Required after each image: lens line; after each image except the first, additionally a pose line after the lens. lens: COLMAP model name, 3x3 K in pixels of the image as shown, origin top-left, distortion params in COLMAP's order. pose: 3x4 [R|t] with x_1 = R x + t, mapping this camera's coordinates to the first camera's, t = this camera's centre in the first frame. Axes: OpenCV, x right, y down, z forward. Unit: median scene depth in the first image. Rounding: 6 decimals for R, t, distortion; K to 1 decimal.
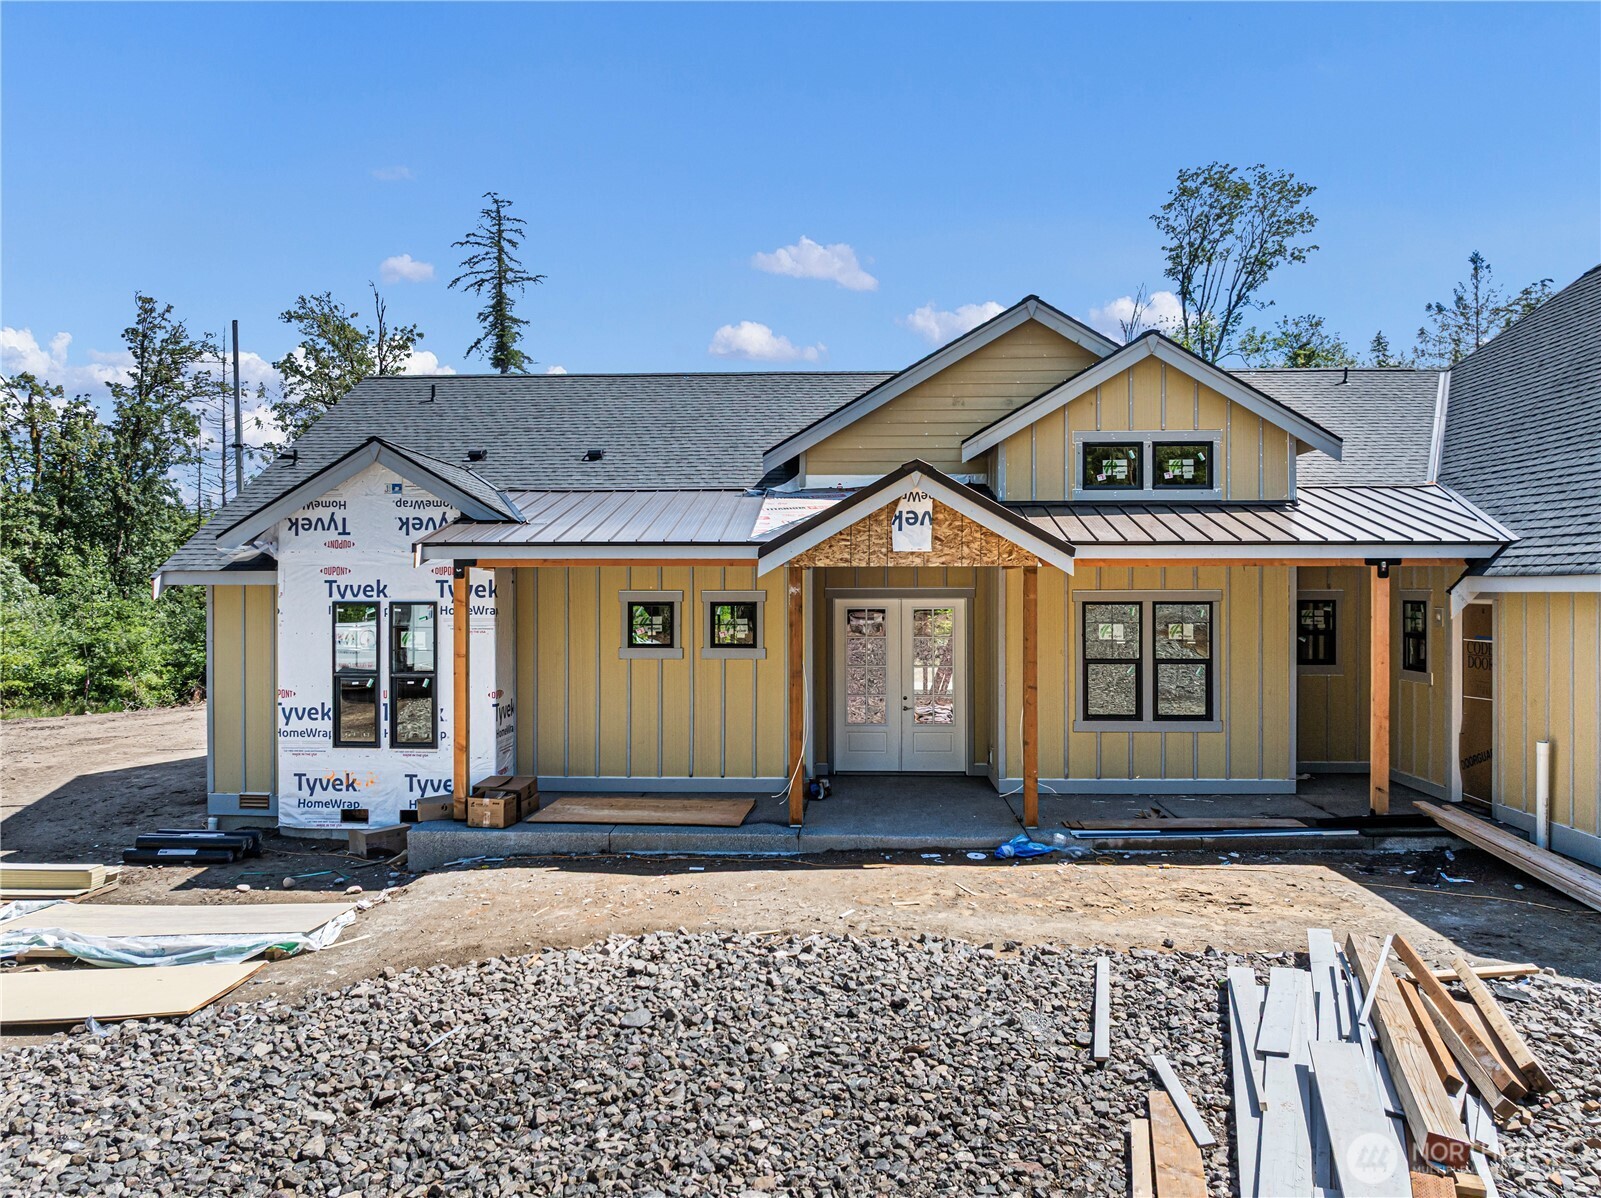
lens RADIAL K [[1131.7, 0, 800.5], [0, 1131.7, 599.0], [0, 0, 1]] dist [-0.023718, -0.000780]
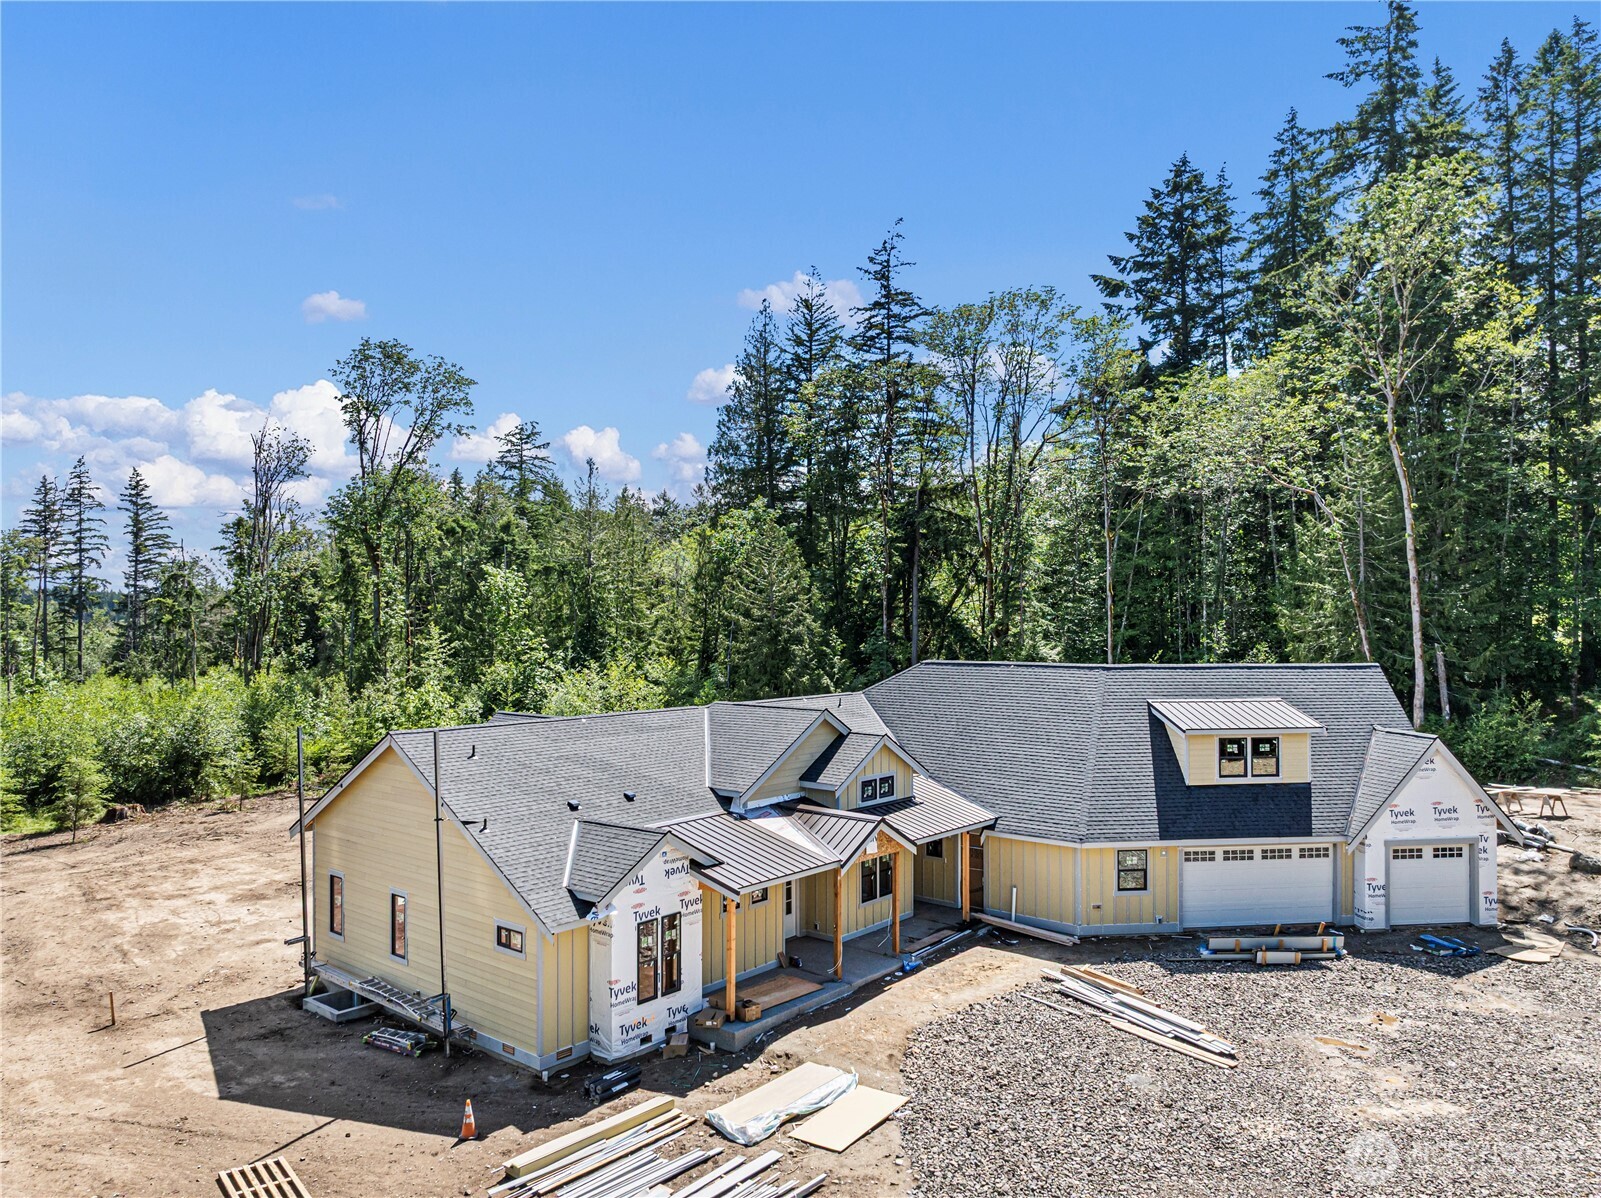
lens RADIAL K [[1124.2, 0, 825.1], [0, 1124.2, 601.2], [0, 0, 1]] dist [-0.032146, -0.000113]
pose [[0.585309, 0.013582, 0.810697, -1.657899], [0.003977, 0.999800, -0.019621, -0.463763], [-0.810801, 0.014709, 0.585138, -0.279444]]
